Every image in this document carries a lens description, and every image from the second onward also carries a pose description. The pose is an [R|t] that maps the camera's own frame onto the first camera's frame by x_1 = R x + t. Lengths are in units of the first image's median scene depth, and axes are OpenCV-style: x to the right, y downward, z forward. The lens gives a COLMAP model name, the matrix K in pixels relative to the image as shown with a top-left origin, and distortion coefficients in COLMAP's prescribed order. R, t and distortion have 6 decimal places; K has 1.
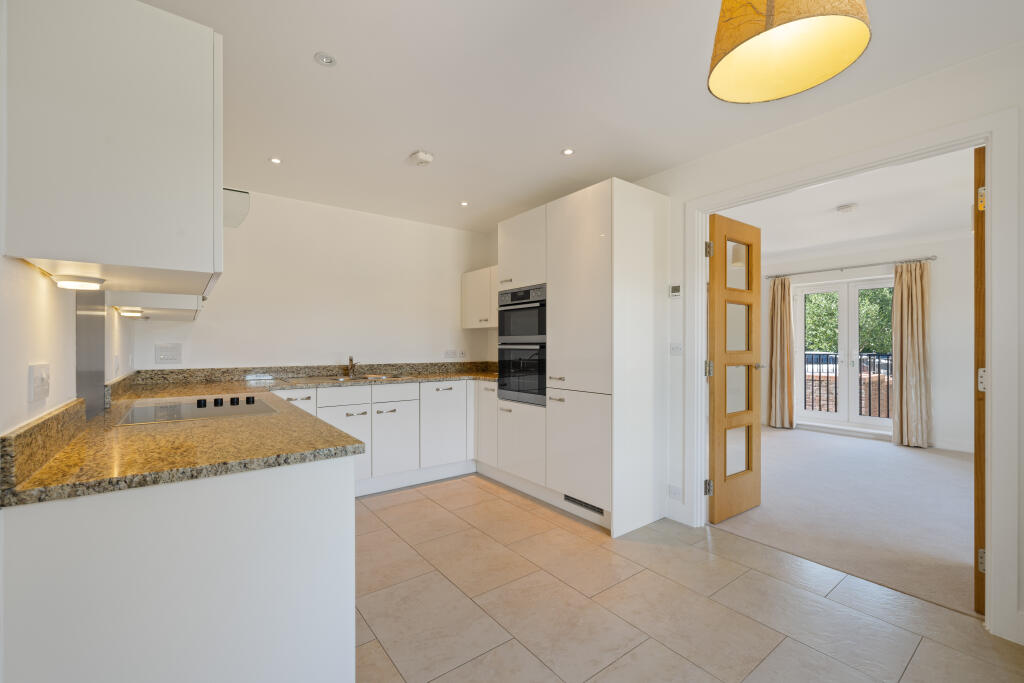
lens RADIAL K [[429.6, 0, 509.4], [0, 429.6, 348.4], [0, 0, 1]] dist [0.000253, 0.000135]
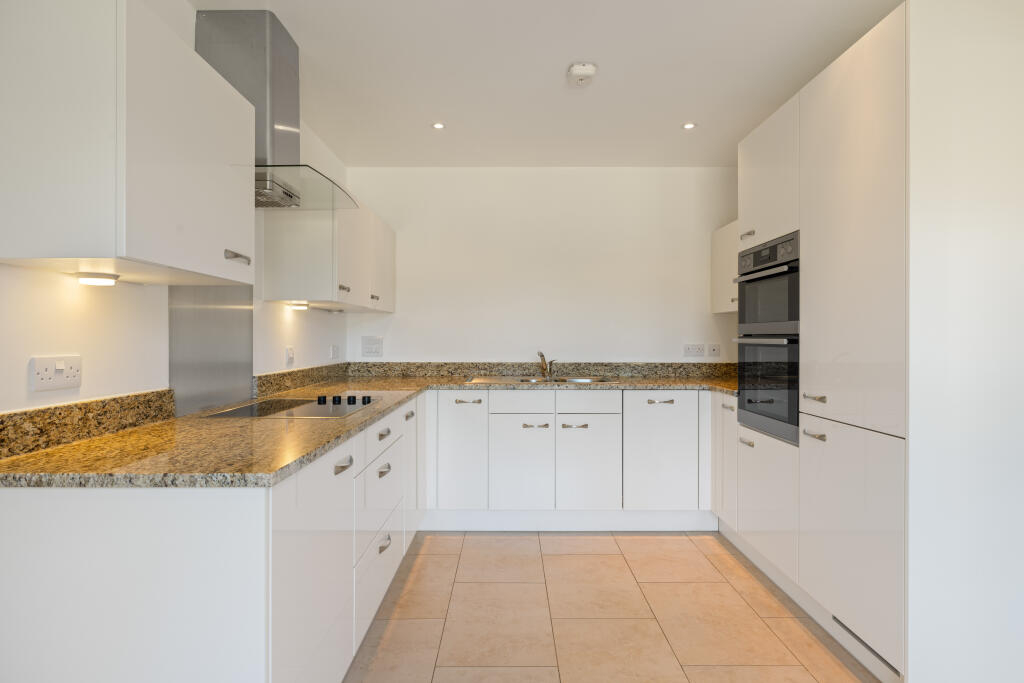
lens RADIAL K [[538.4, 0, 512.0], [0, 538.4, 341.5], [0, 0, 1]] dist [-0.000616, 0.000014]
pose [[0.800344, 0.004732, -0.599523, 0.202786], [-0.004224, 0.999989, 0.002255, -0.003103], [0.599526, 0.000728, 0.800355, 0.191046]]
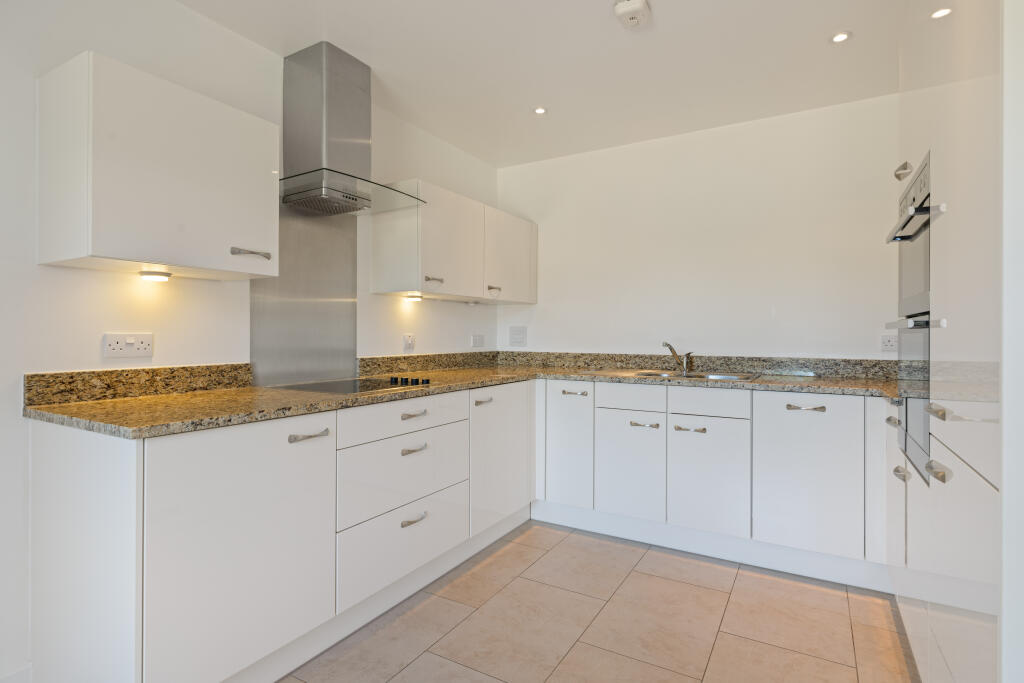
lens RADIAL K [[519.2, 0, 511.9], [0, 519.2, 337.4], [0, 0, 1]] dist [-0.001496, -0.000124]
pose [[0.383952, 0.006338, -0.923331, 0.345780], [-0.008183, 0.999961, 0.003462, 0.010045], [0.923317, 0.006227, 0.383989, 0.487438]]
